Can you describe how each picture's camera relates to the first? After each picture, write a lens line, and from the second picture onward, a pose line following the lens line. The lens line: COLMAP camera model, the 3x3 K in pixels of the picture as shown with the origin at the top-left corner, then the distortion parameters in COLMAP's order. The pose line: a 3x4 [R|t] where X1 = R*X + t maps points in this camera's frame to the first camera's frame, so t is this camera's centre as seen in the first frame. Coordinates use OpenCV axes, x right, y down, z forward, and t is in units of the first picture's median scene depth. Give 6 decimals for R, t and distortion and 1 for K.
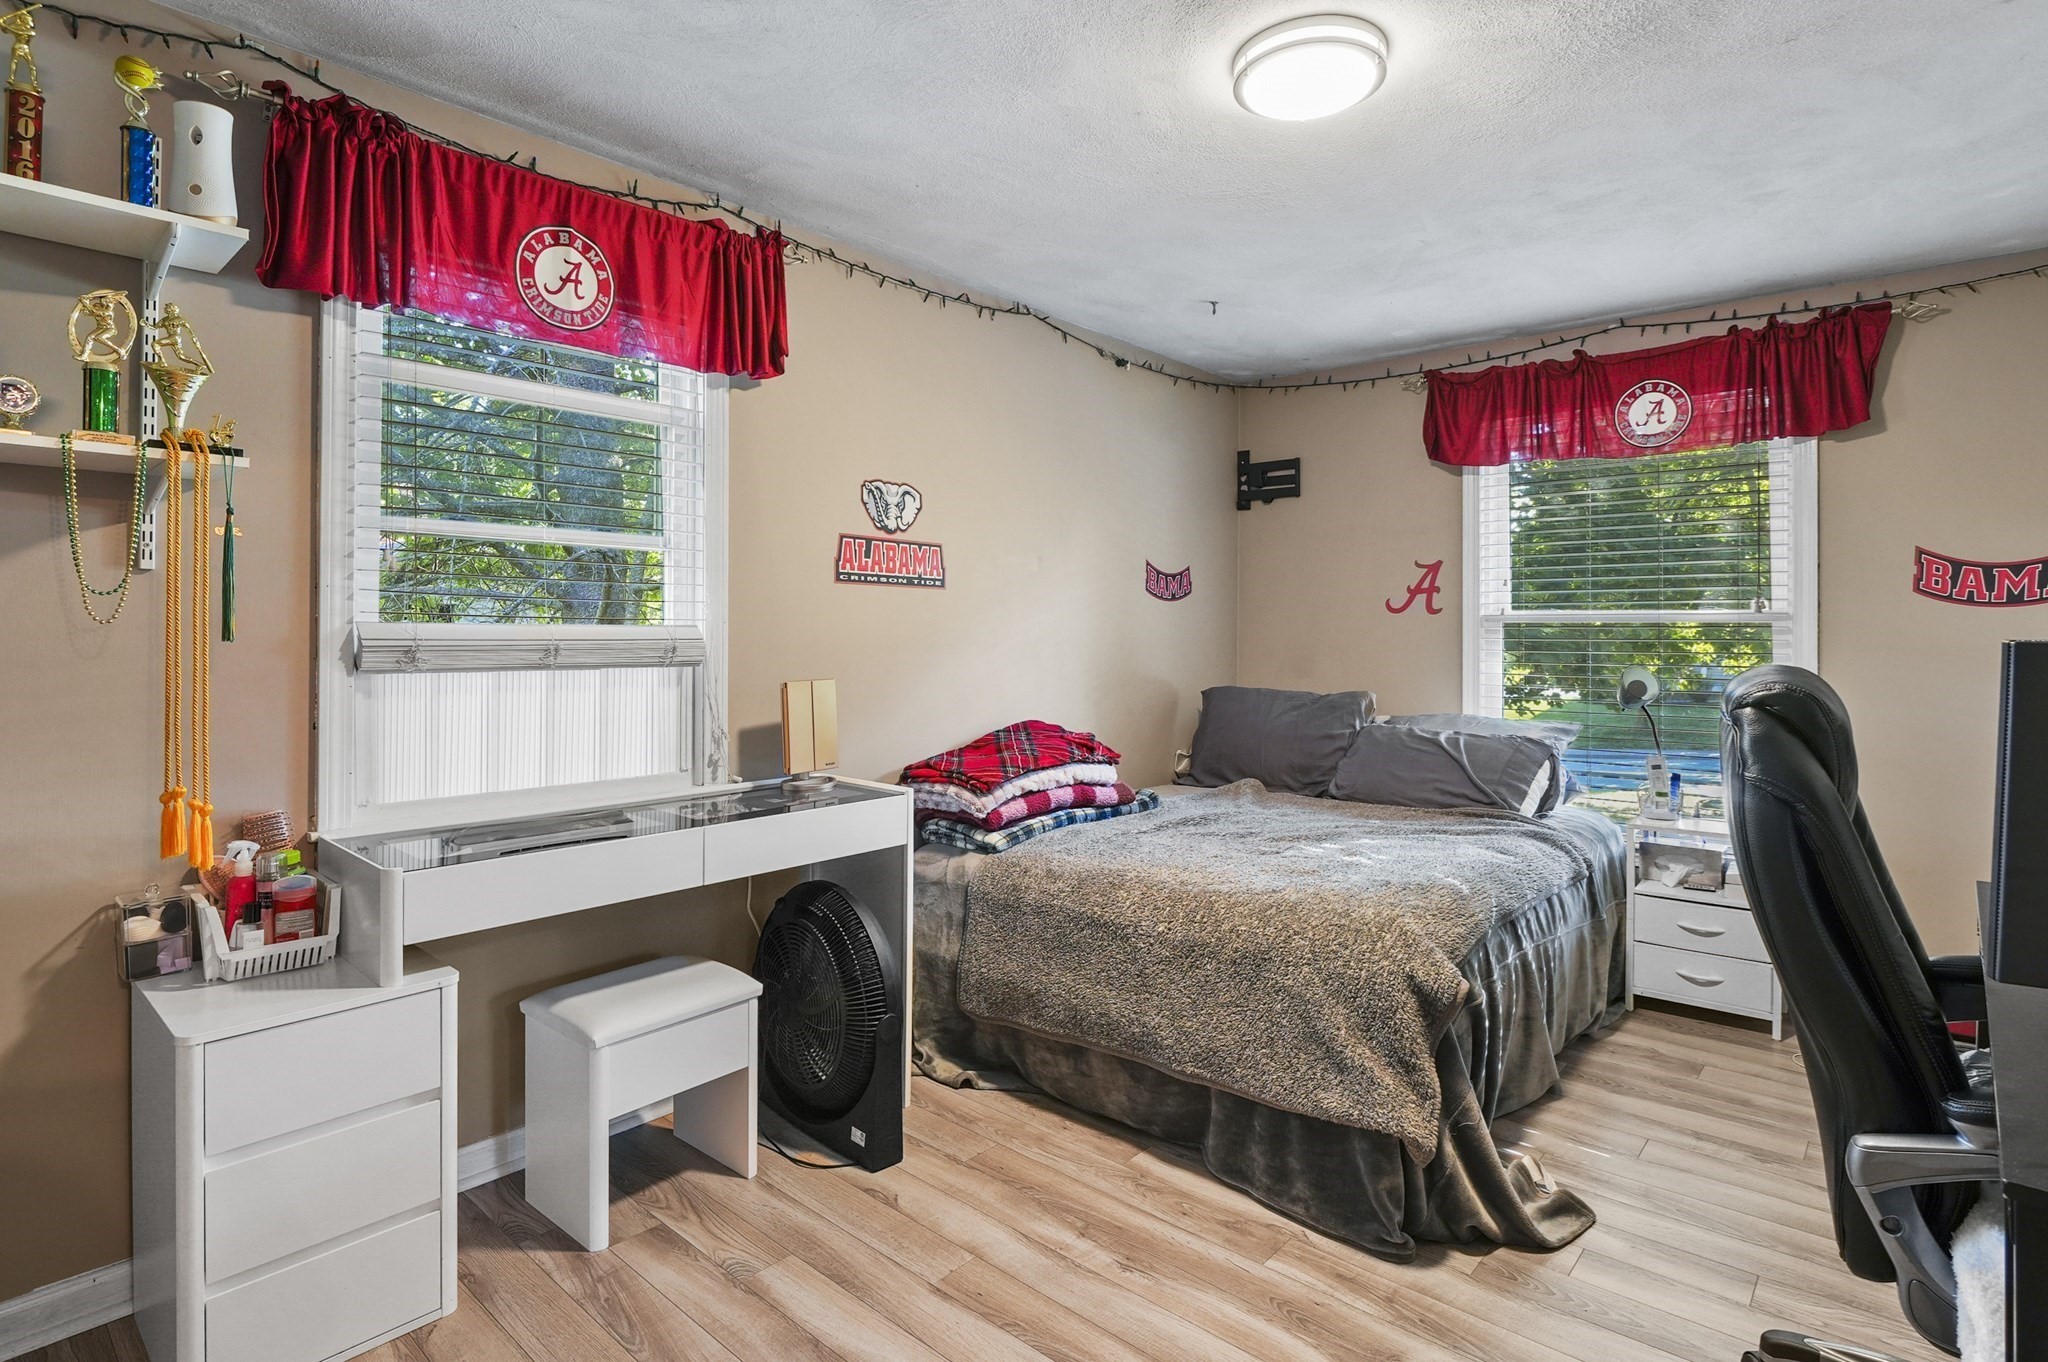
lens RADIAL K [[1044.2, 0, 1000.0], [0, 1044.2, 636.4], [0, 0, 1]] dist [-0.029401, 0.000245]
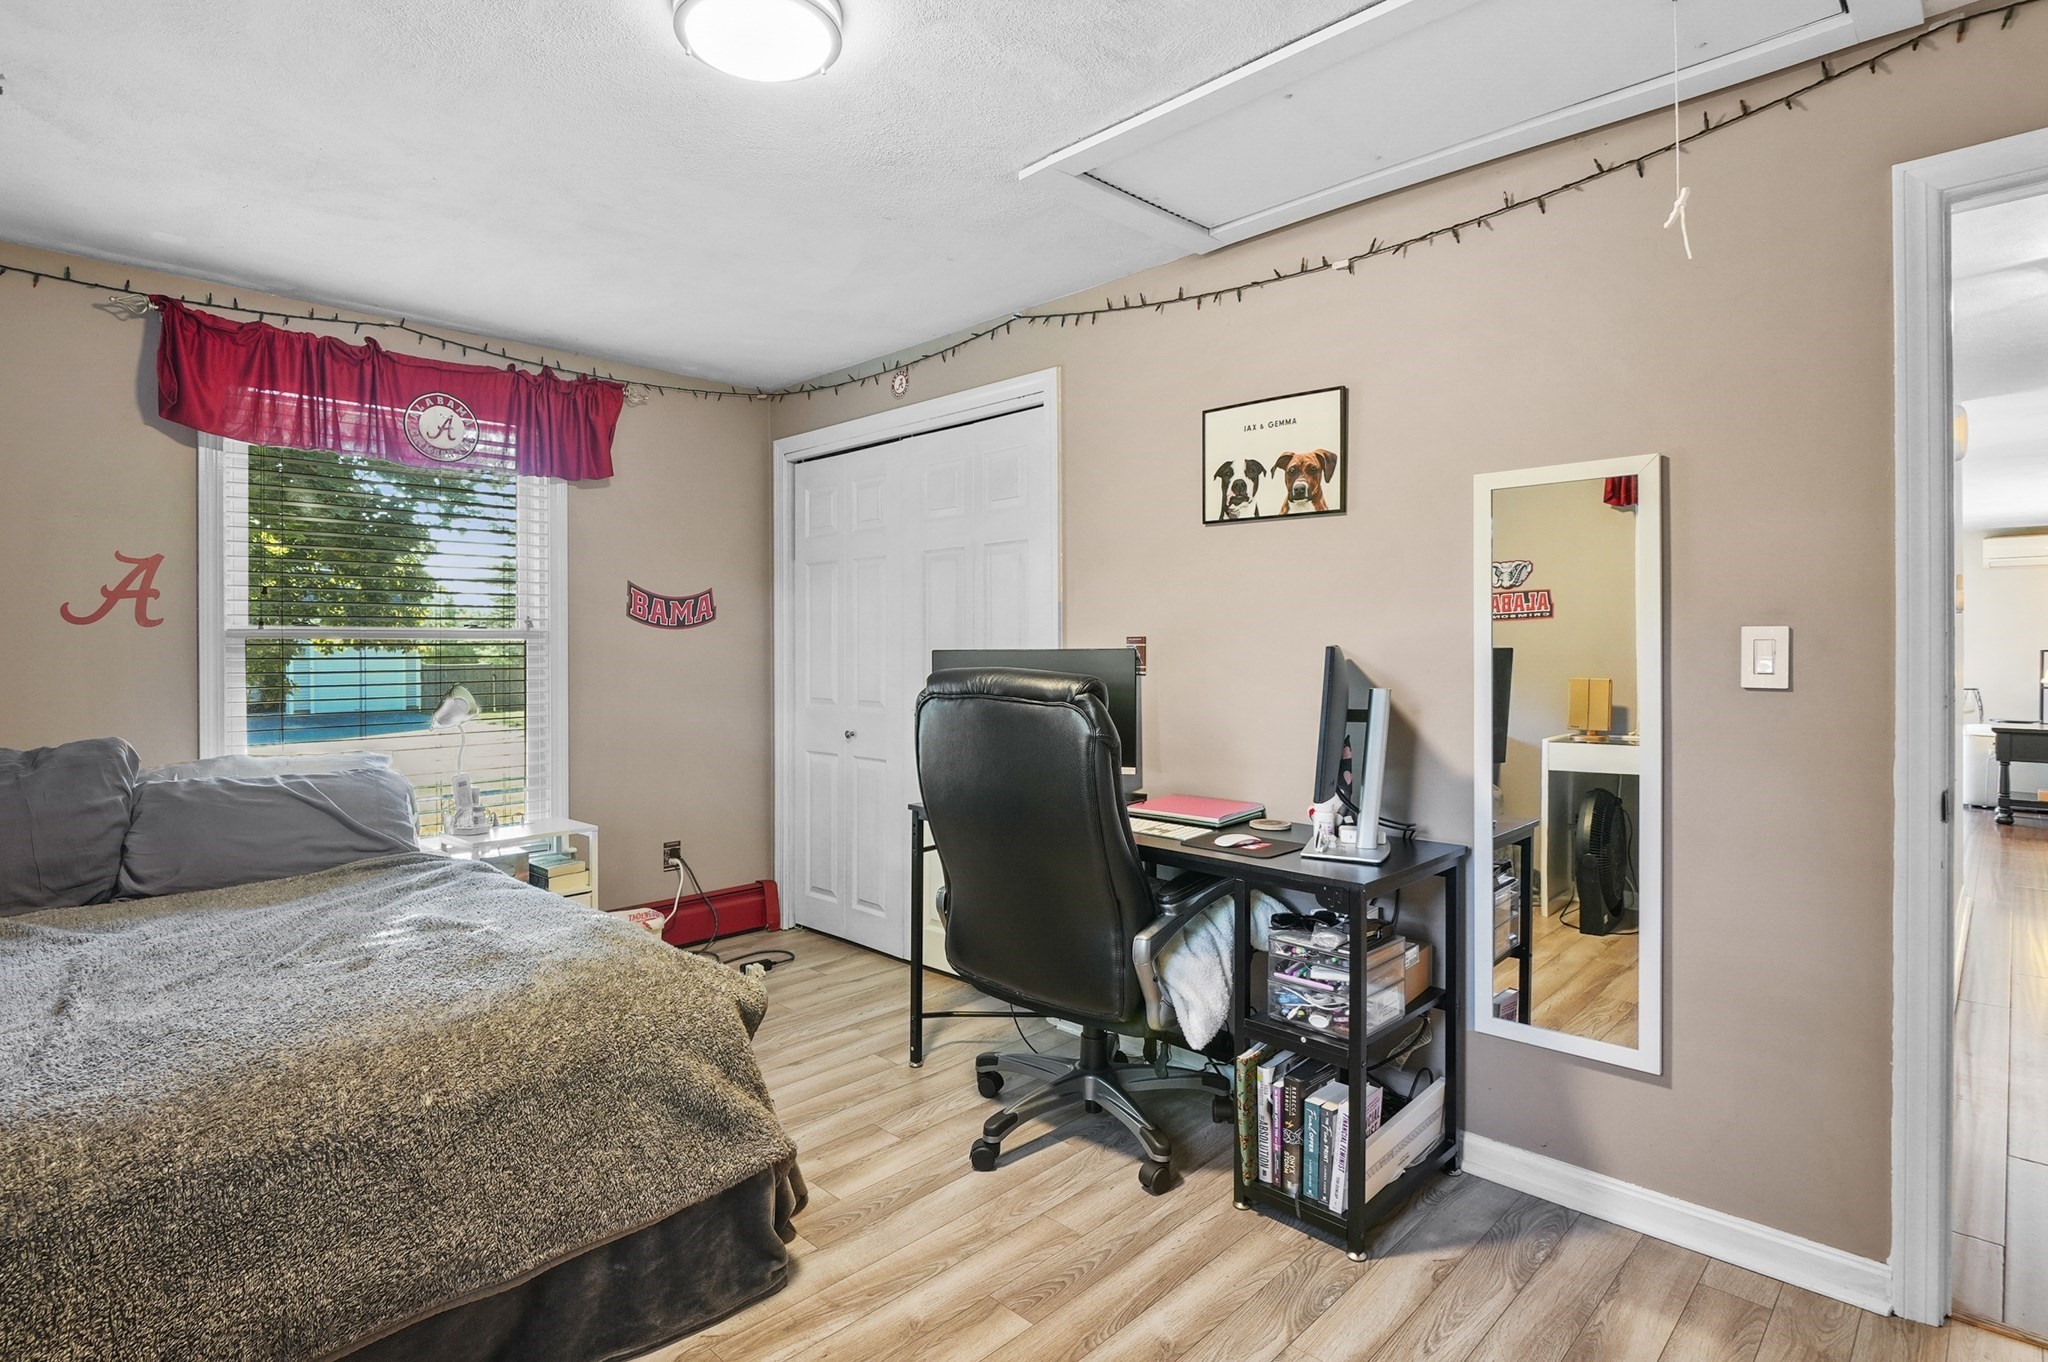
lens RADIAL K [[1030.8, 0, 1018.4], [0, 1030.8, 651.9], [0, 0, 1]] dist [-0.002724, -0.007336]
pose [[0.029295, -0.008831, 0.999532, -0.328738], [0.007467, 0.999935, 0.008616, -0.005624], [-0.999543, 0.007211, 0.029359, 0.408327]]
